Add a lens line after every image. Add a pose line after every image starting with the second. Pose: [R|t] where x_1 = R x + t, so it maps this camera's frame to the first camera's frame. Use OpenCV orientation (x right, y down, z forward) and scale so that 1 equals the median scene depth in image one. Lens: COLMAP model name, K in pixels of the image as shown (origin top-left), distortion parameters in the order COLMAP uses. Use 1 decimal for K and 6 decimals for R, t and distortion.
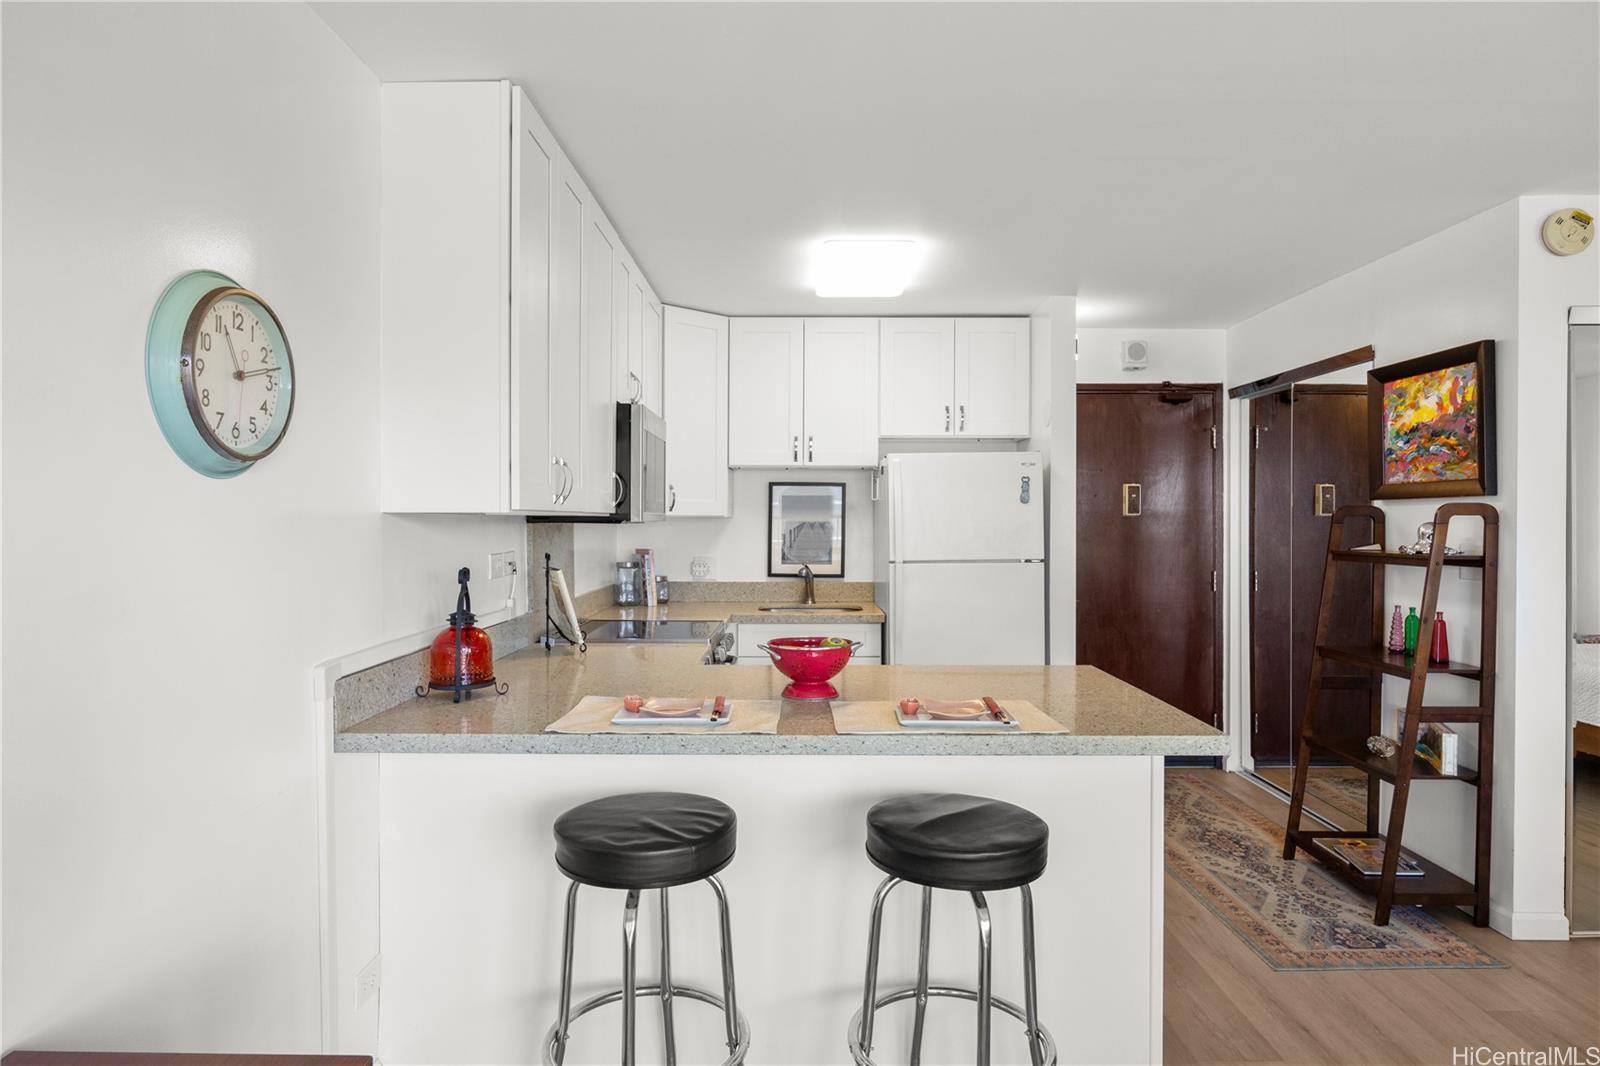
lens RADIAL K [[914.8, 0, 793.0], [0, 914.8, 528.1], [0, 0, 1]] dist [-0.012368, -0.000116]
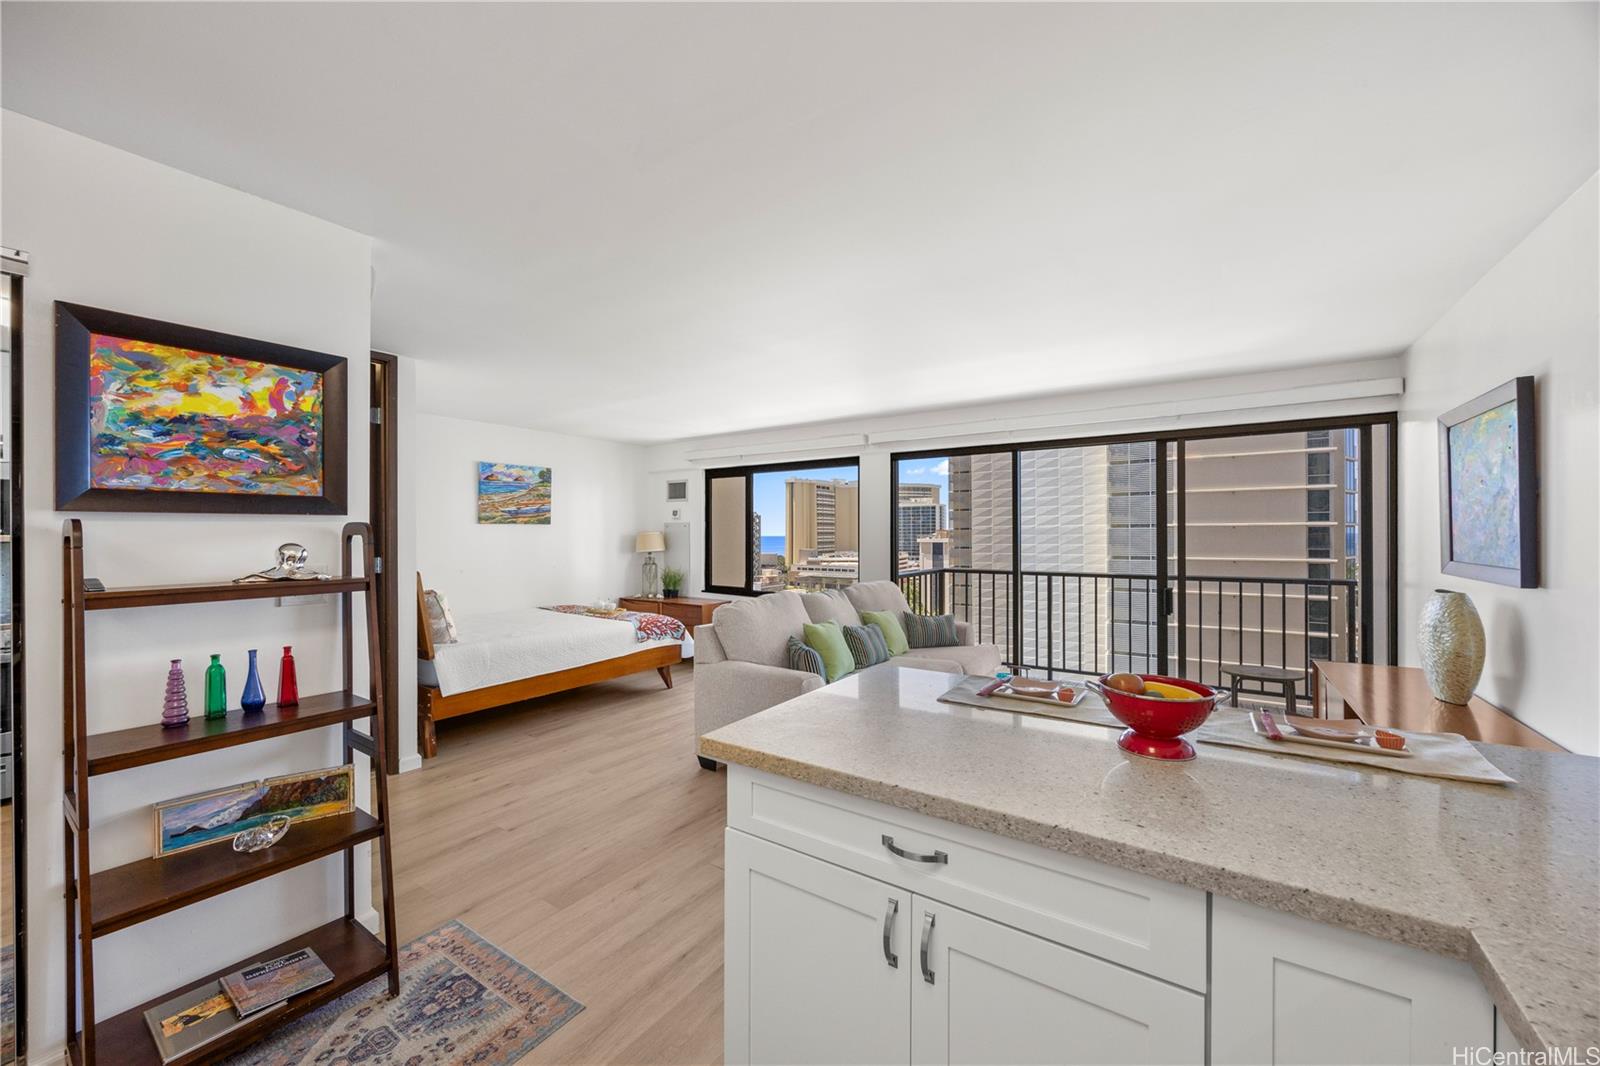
lens RADIAL K [[609.9, 0, 803.6], [0, 609.9, 530.6], [0, 0, 1]] dist [-0.002039, -0.000758]
pose [[-0.834062, 0.005939, 0.551639, -0.017795], [0.007824, 0.999969, 0.001065, -0.013862], [-0.551616, 0.005204, -0.834082, 1.127490]]
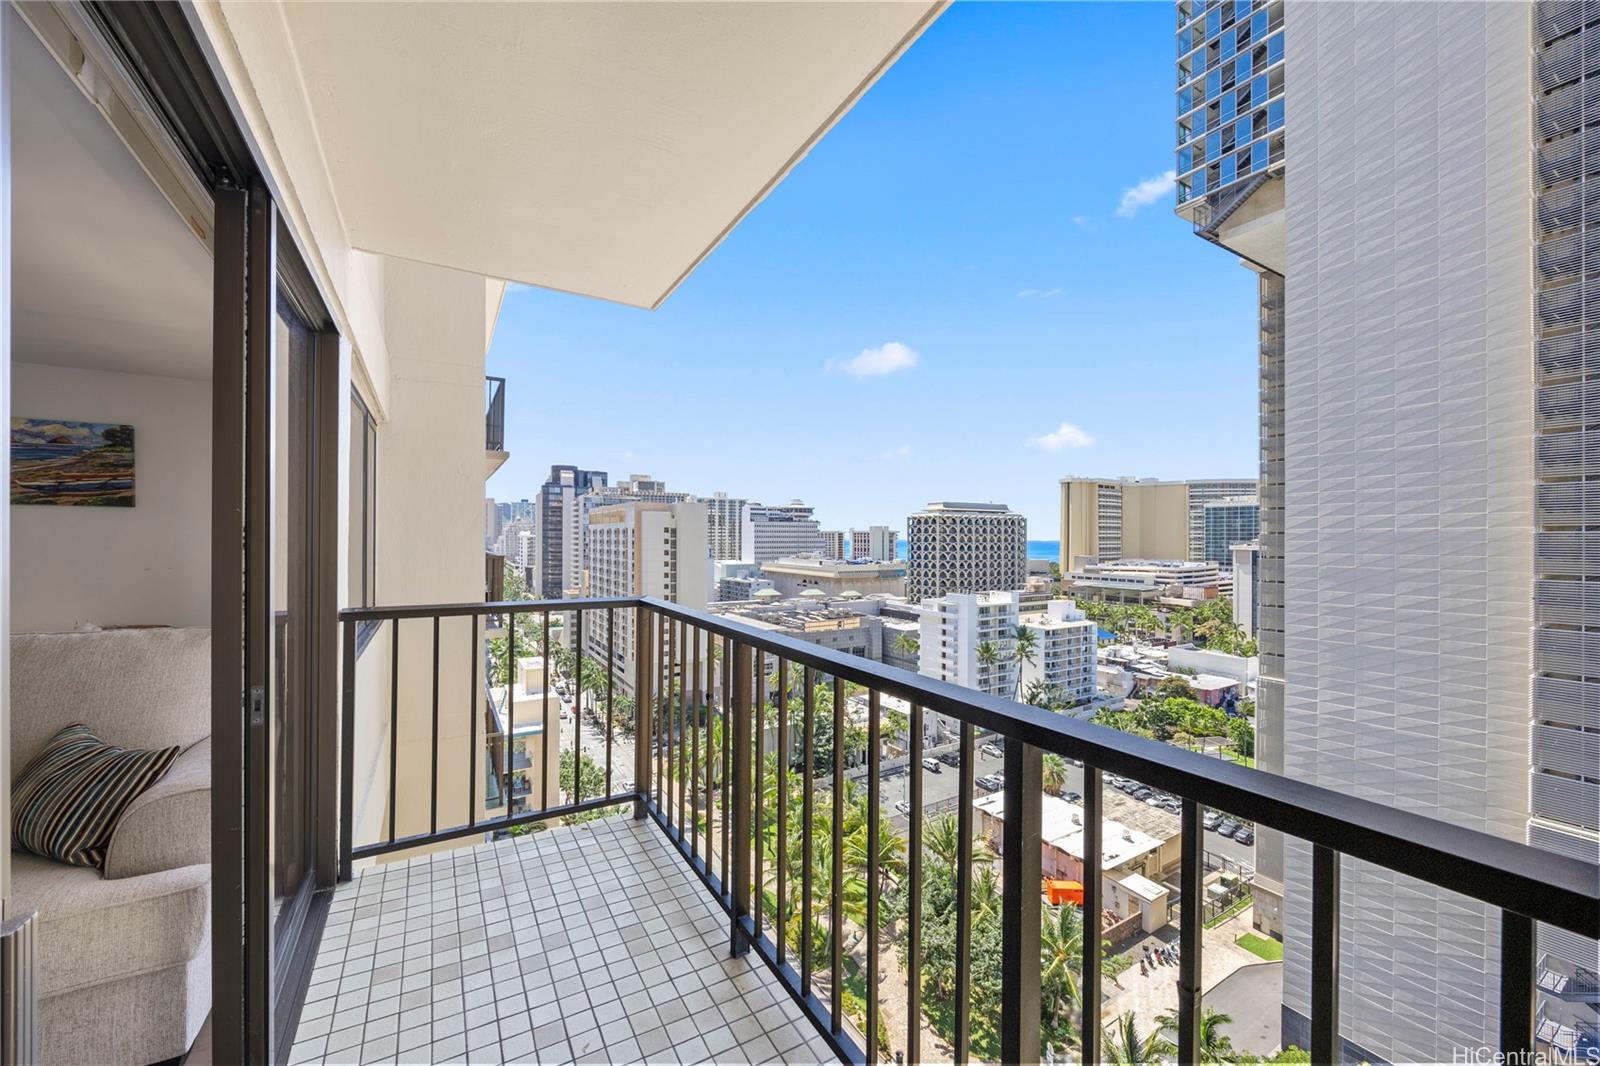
lens RADIAL K [[609.9, 0, 794.8], [0, 609.9, 534.3], [0, 0, 1]] dist [-0.002039, -0.000758]
pose [[-0.517283, 0.003271, 0.855808, -0.162918], [0.003090, 0.999993, -0.001955, 0.026994], [-0.855809, 0.001633, -0.517290, -0.471239]]
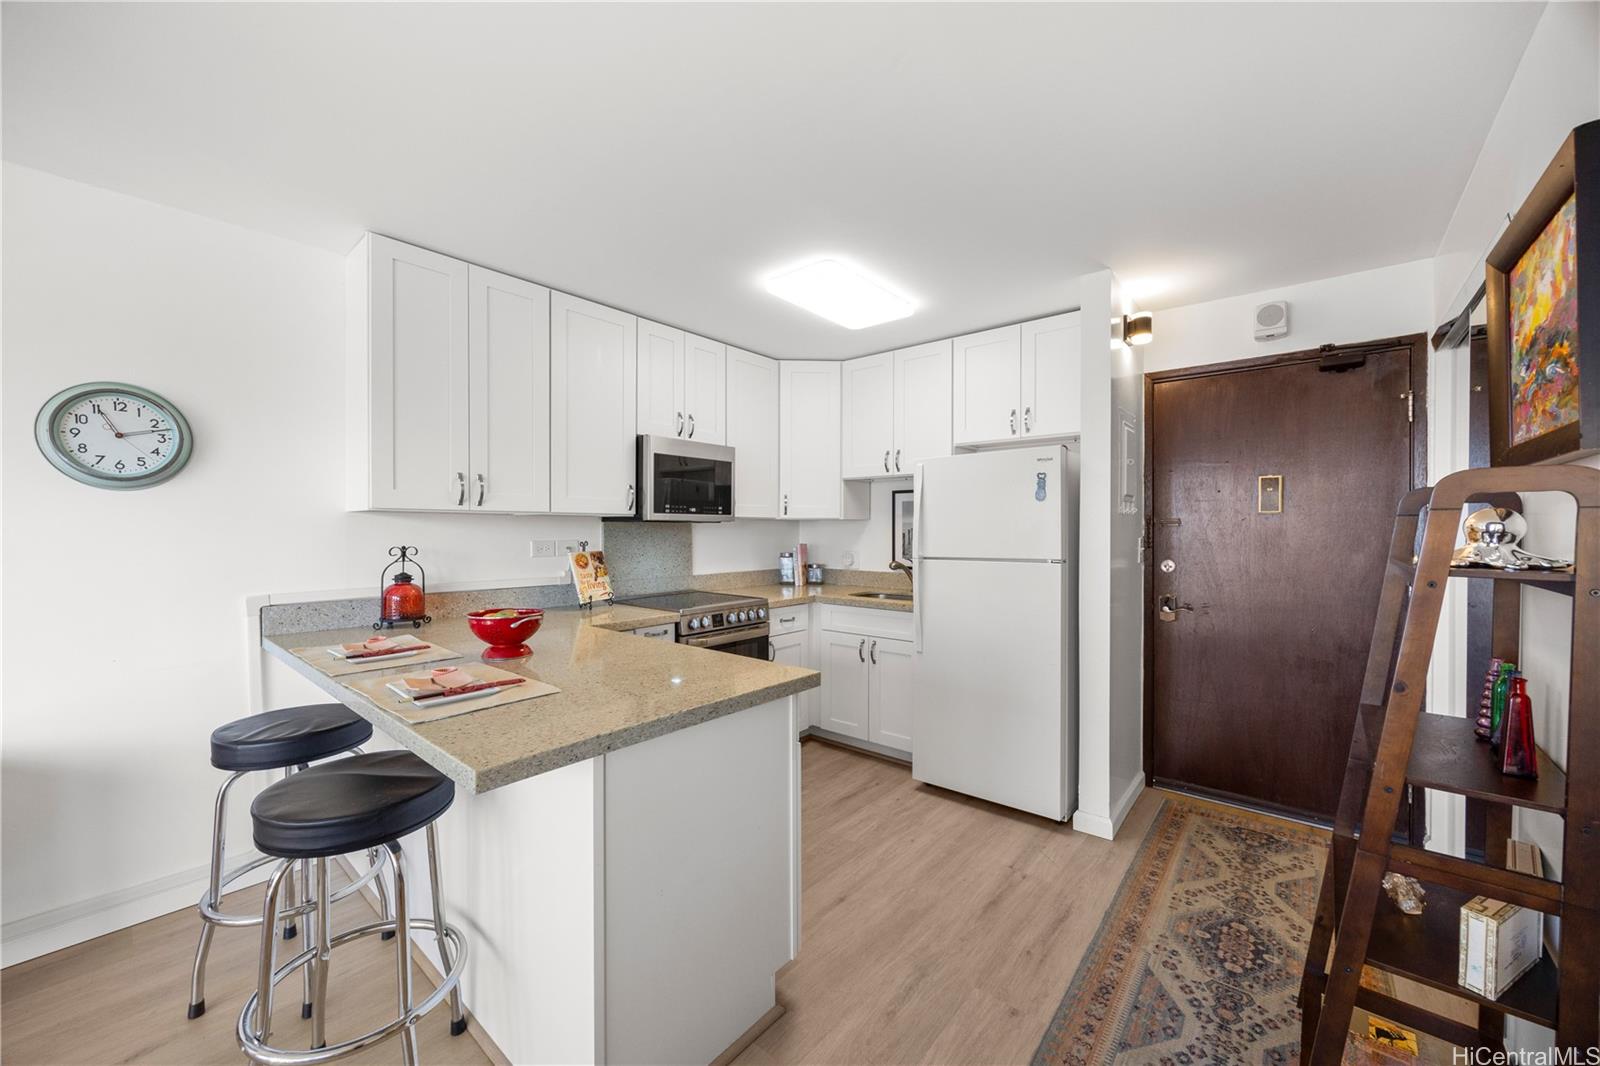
lens RADIAL K [[609.9, 0, 800.2], [0, 609.9, 536.8], [0, 0, 1]] dist [-0.002039, -0.000758]
pose [[0.766905, 0.008954, -0.641698, 0.574902], [-0.006947, 0.999960, 0.005651, 0.010428], [0.641723, 0.000124, 0.766937, 0.430281]]
